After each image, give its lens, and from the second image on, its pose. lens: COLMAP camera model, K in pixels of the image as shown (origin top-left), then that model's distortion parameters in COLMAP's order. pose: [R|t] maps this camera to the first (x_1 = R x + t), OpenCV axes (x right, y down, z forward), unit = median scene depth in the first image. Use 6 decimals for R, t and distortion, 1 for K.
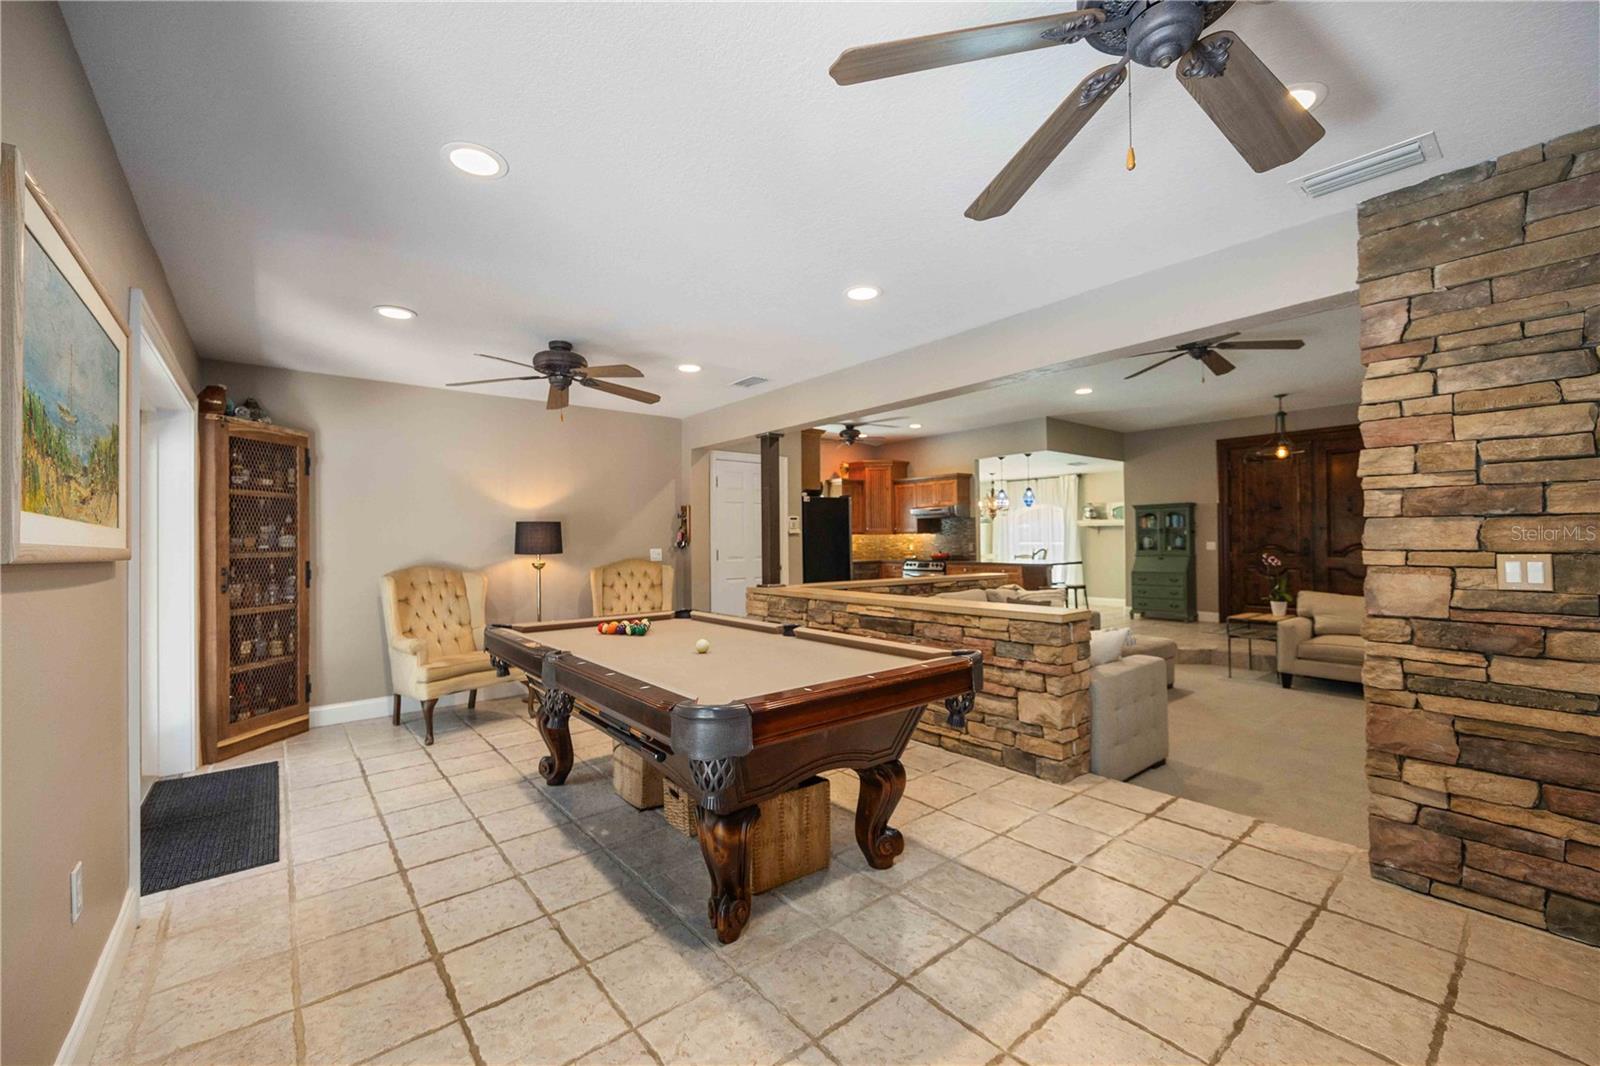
lens RADIAL K [[641.6, 0, 804.2], [0, 641.6, 536.2], [0, 0, 1]] dist [-0.001516, -0.000087]
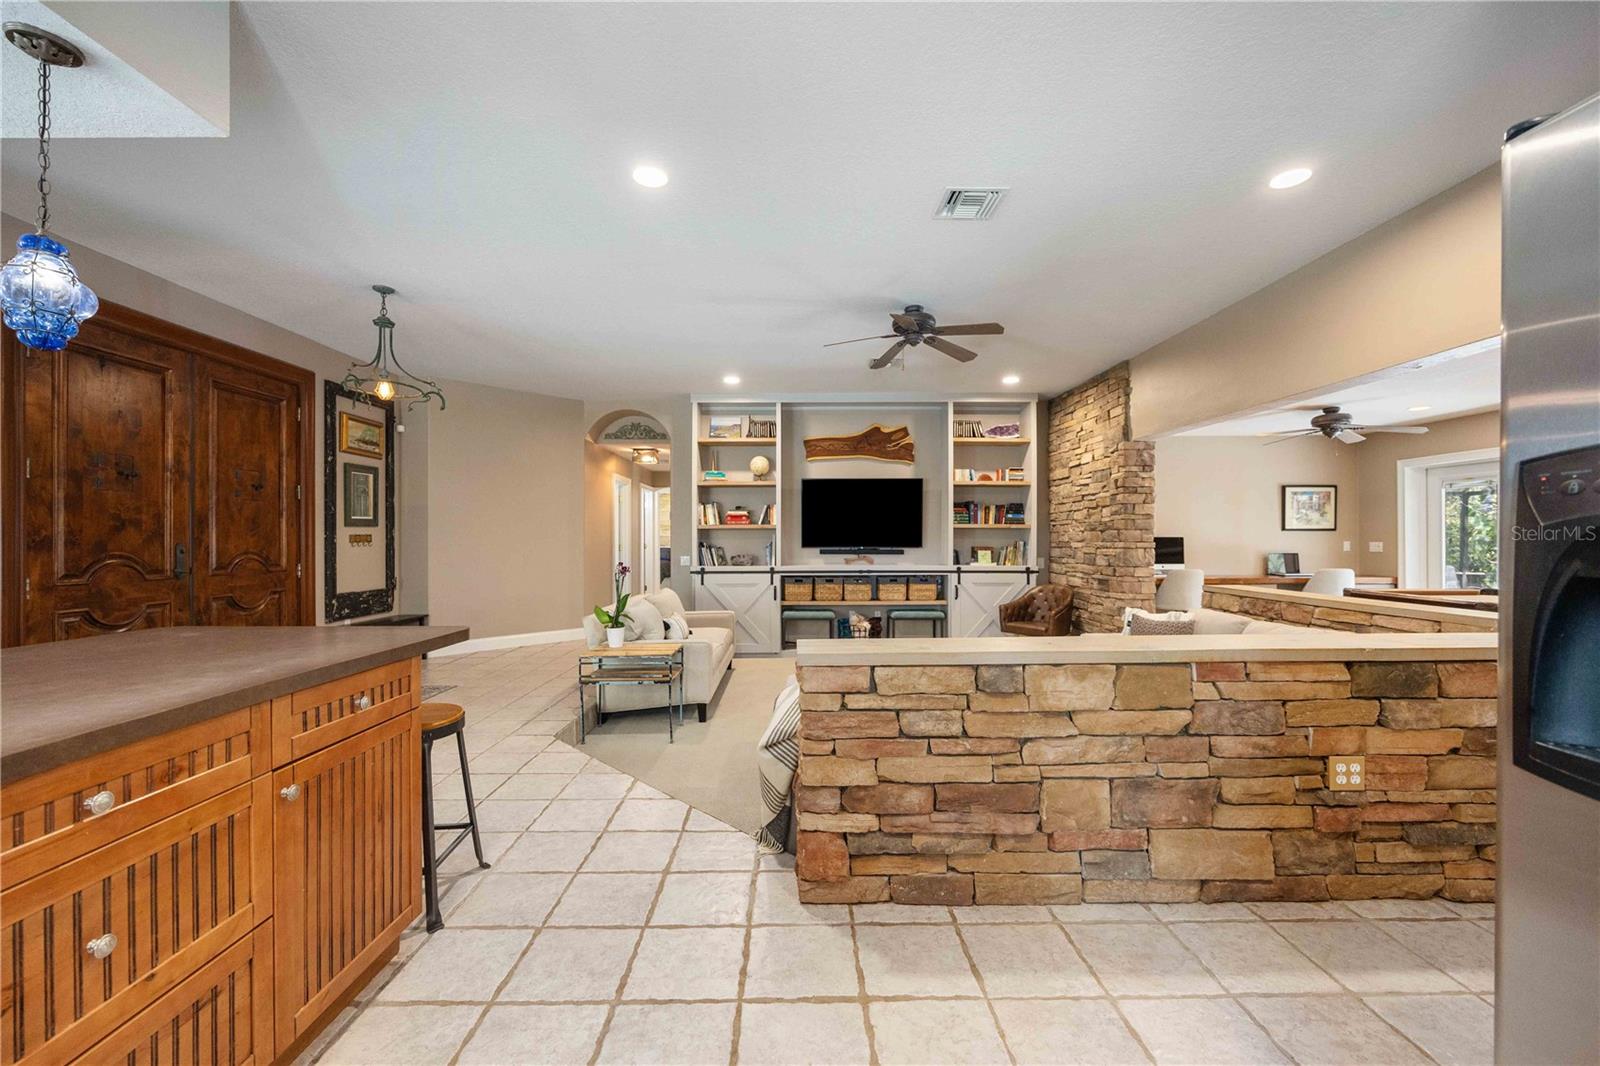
lens RADIAL K [[641.6, 0, 798.0], [0, 641.6, 535.3], [0, 0, 1]] dist [-0.001516, -0.000087]
pose [[-0.771298, 0.014803, 0.636302, 0.080978], [0.005318, 0.999844, -0.016814, 0.008046], [-0.636452, -0.009584, -0.771257, 0.964872]]
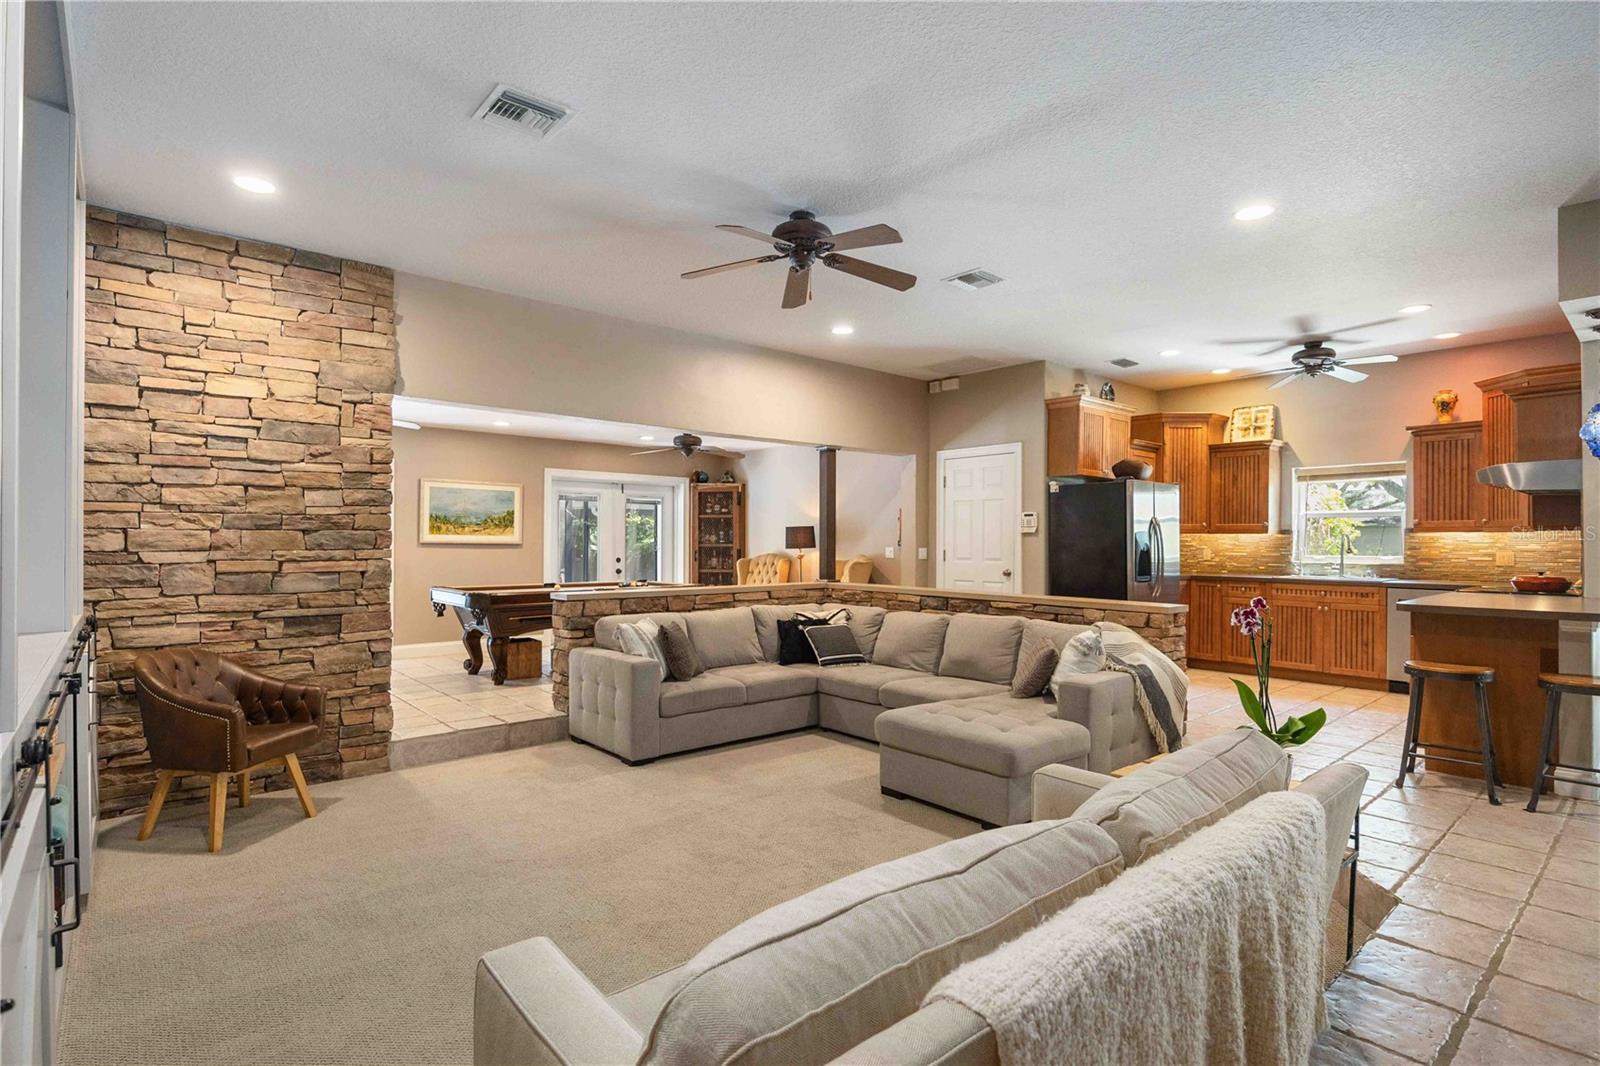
lens RADIAL K [[791.6, 0, 806.6], [0, 791.6, 544.0], [0, 0, 1]] dist [-0.005926, 0.000220]
pose [[0.025993, 0.013581, -0.999570, 0.752841], [0.003410, 0.999901, 0.013674, -0.003817], [0.999656, -0.003763, 0.025945, 0.518923]]
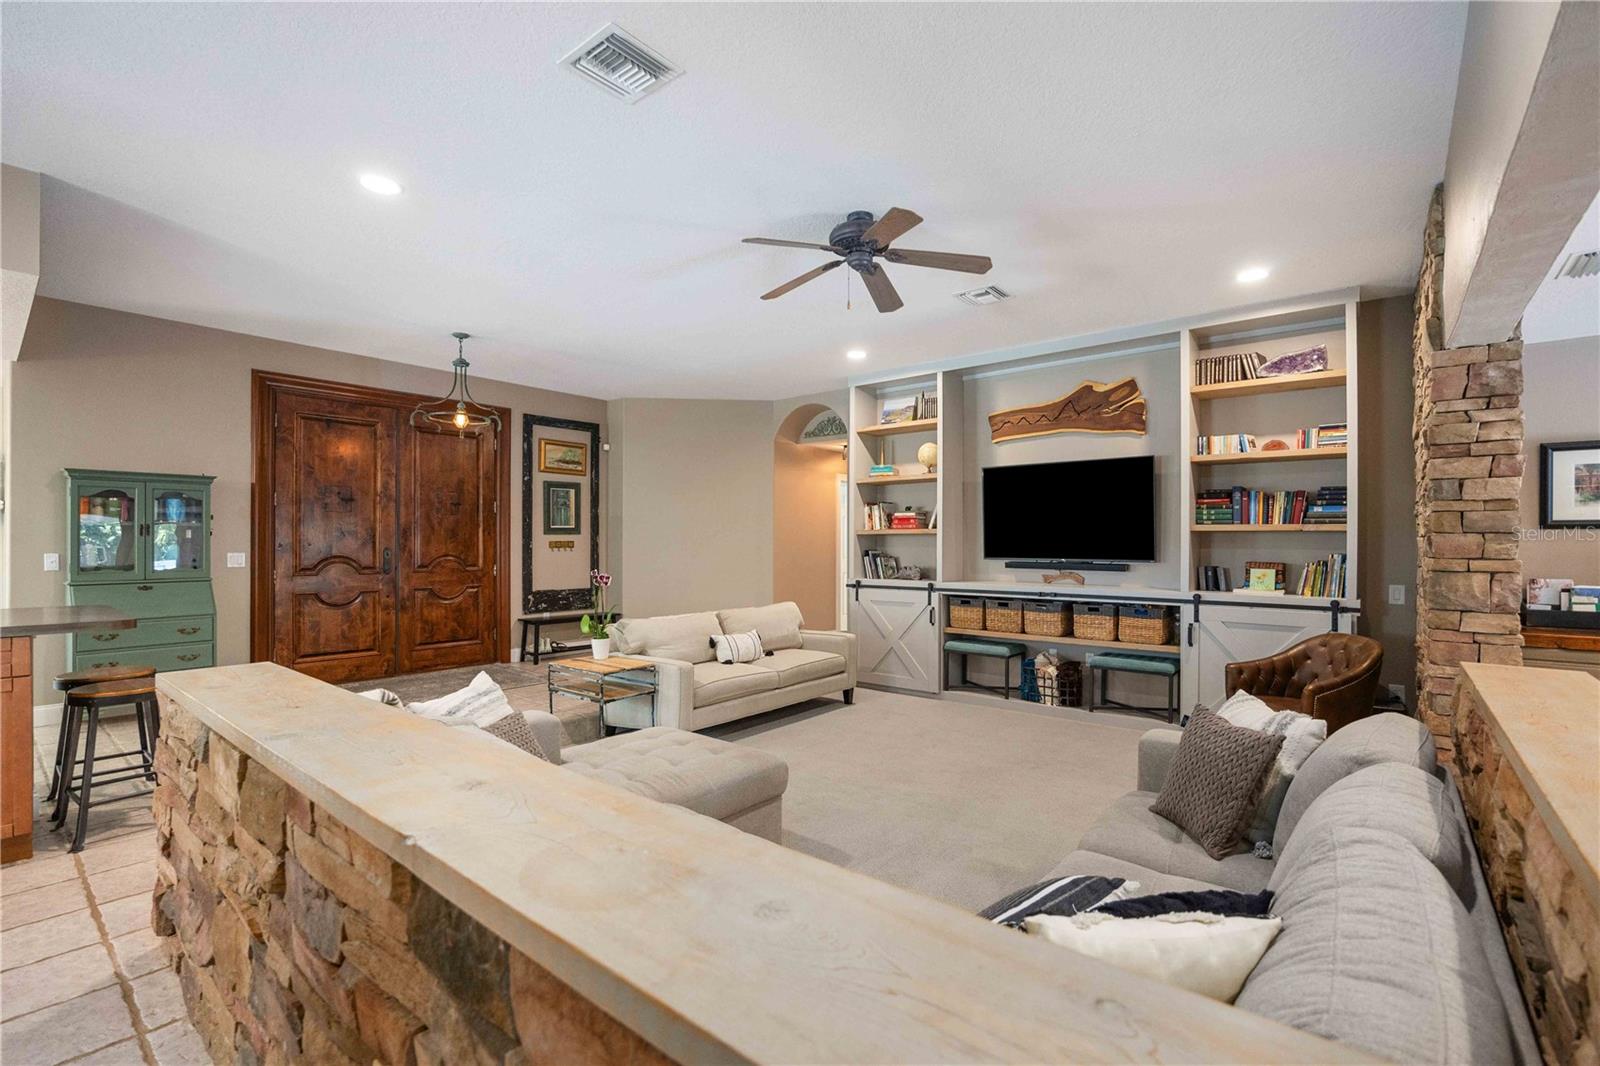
lens RADIAL K [[708.0, 0, 802.5], [0, 708.0, 537.7], [0, 0, 1]] dist [-0.018179, 0.002825]
pose [[-0.184923, 0.017668, 0.982594, -0.038919], [-0.007196, 0.999787, -0.019332, 0.004225], [-0.982727, -0.010645, -0.184756, 0.627024]]
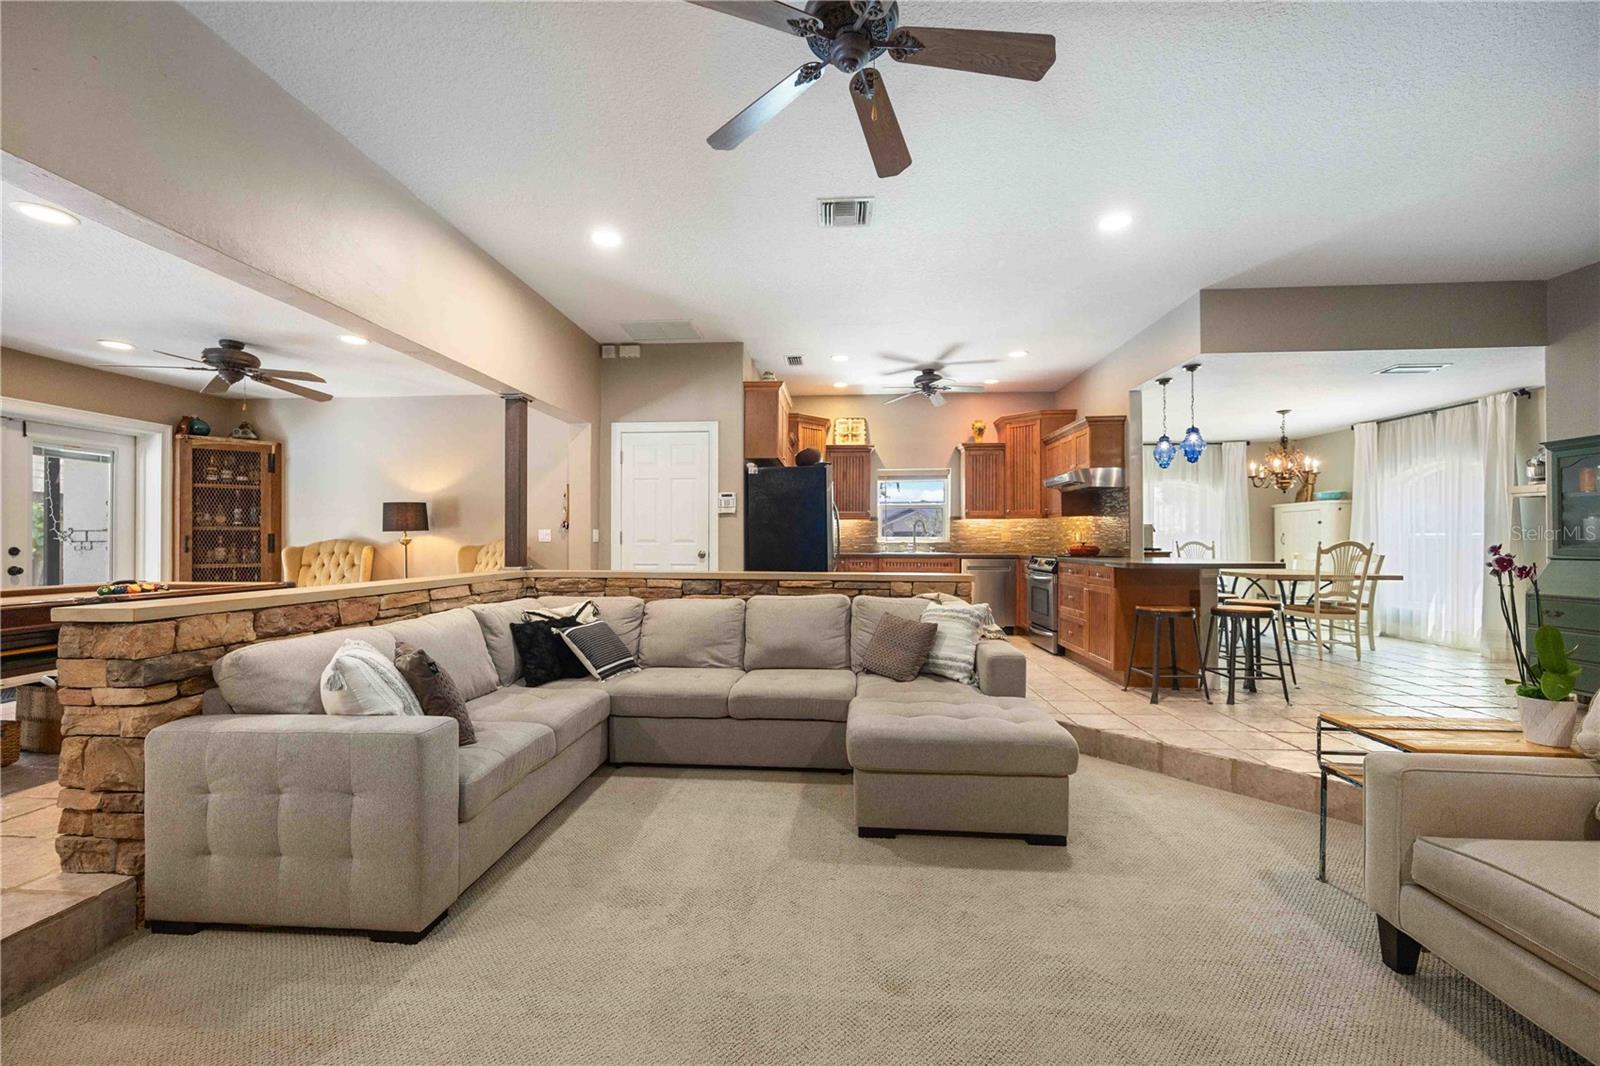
lens RADIAL K [[641.6, 0, 801.2], [0, 641.6, 537.4], [0, 0, 1]] dist [-0.001516, -0.000087]
pose [[0.725614, 0.006562, -0.688070, 0.467452], [-0.002754, 0.999974, 0.006632, 0.015633], [0.688096, -0.002917, 0.725614, 0.354018]]
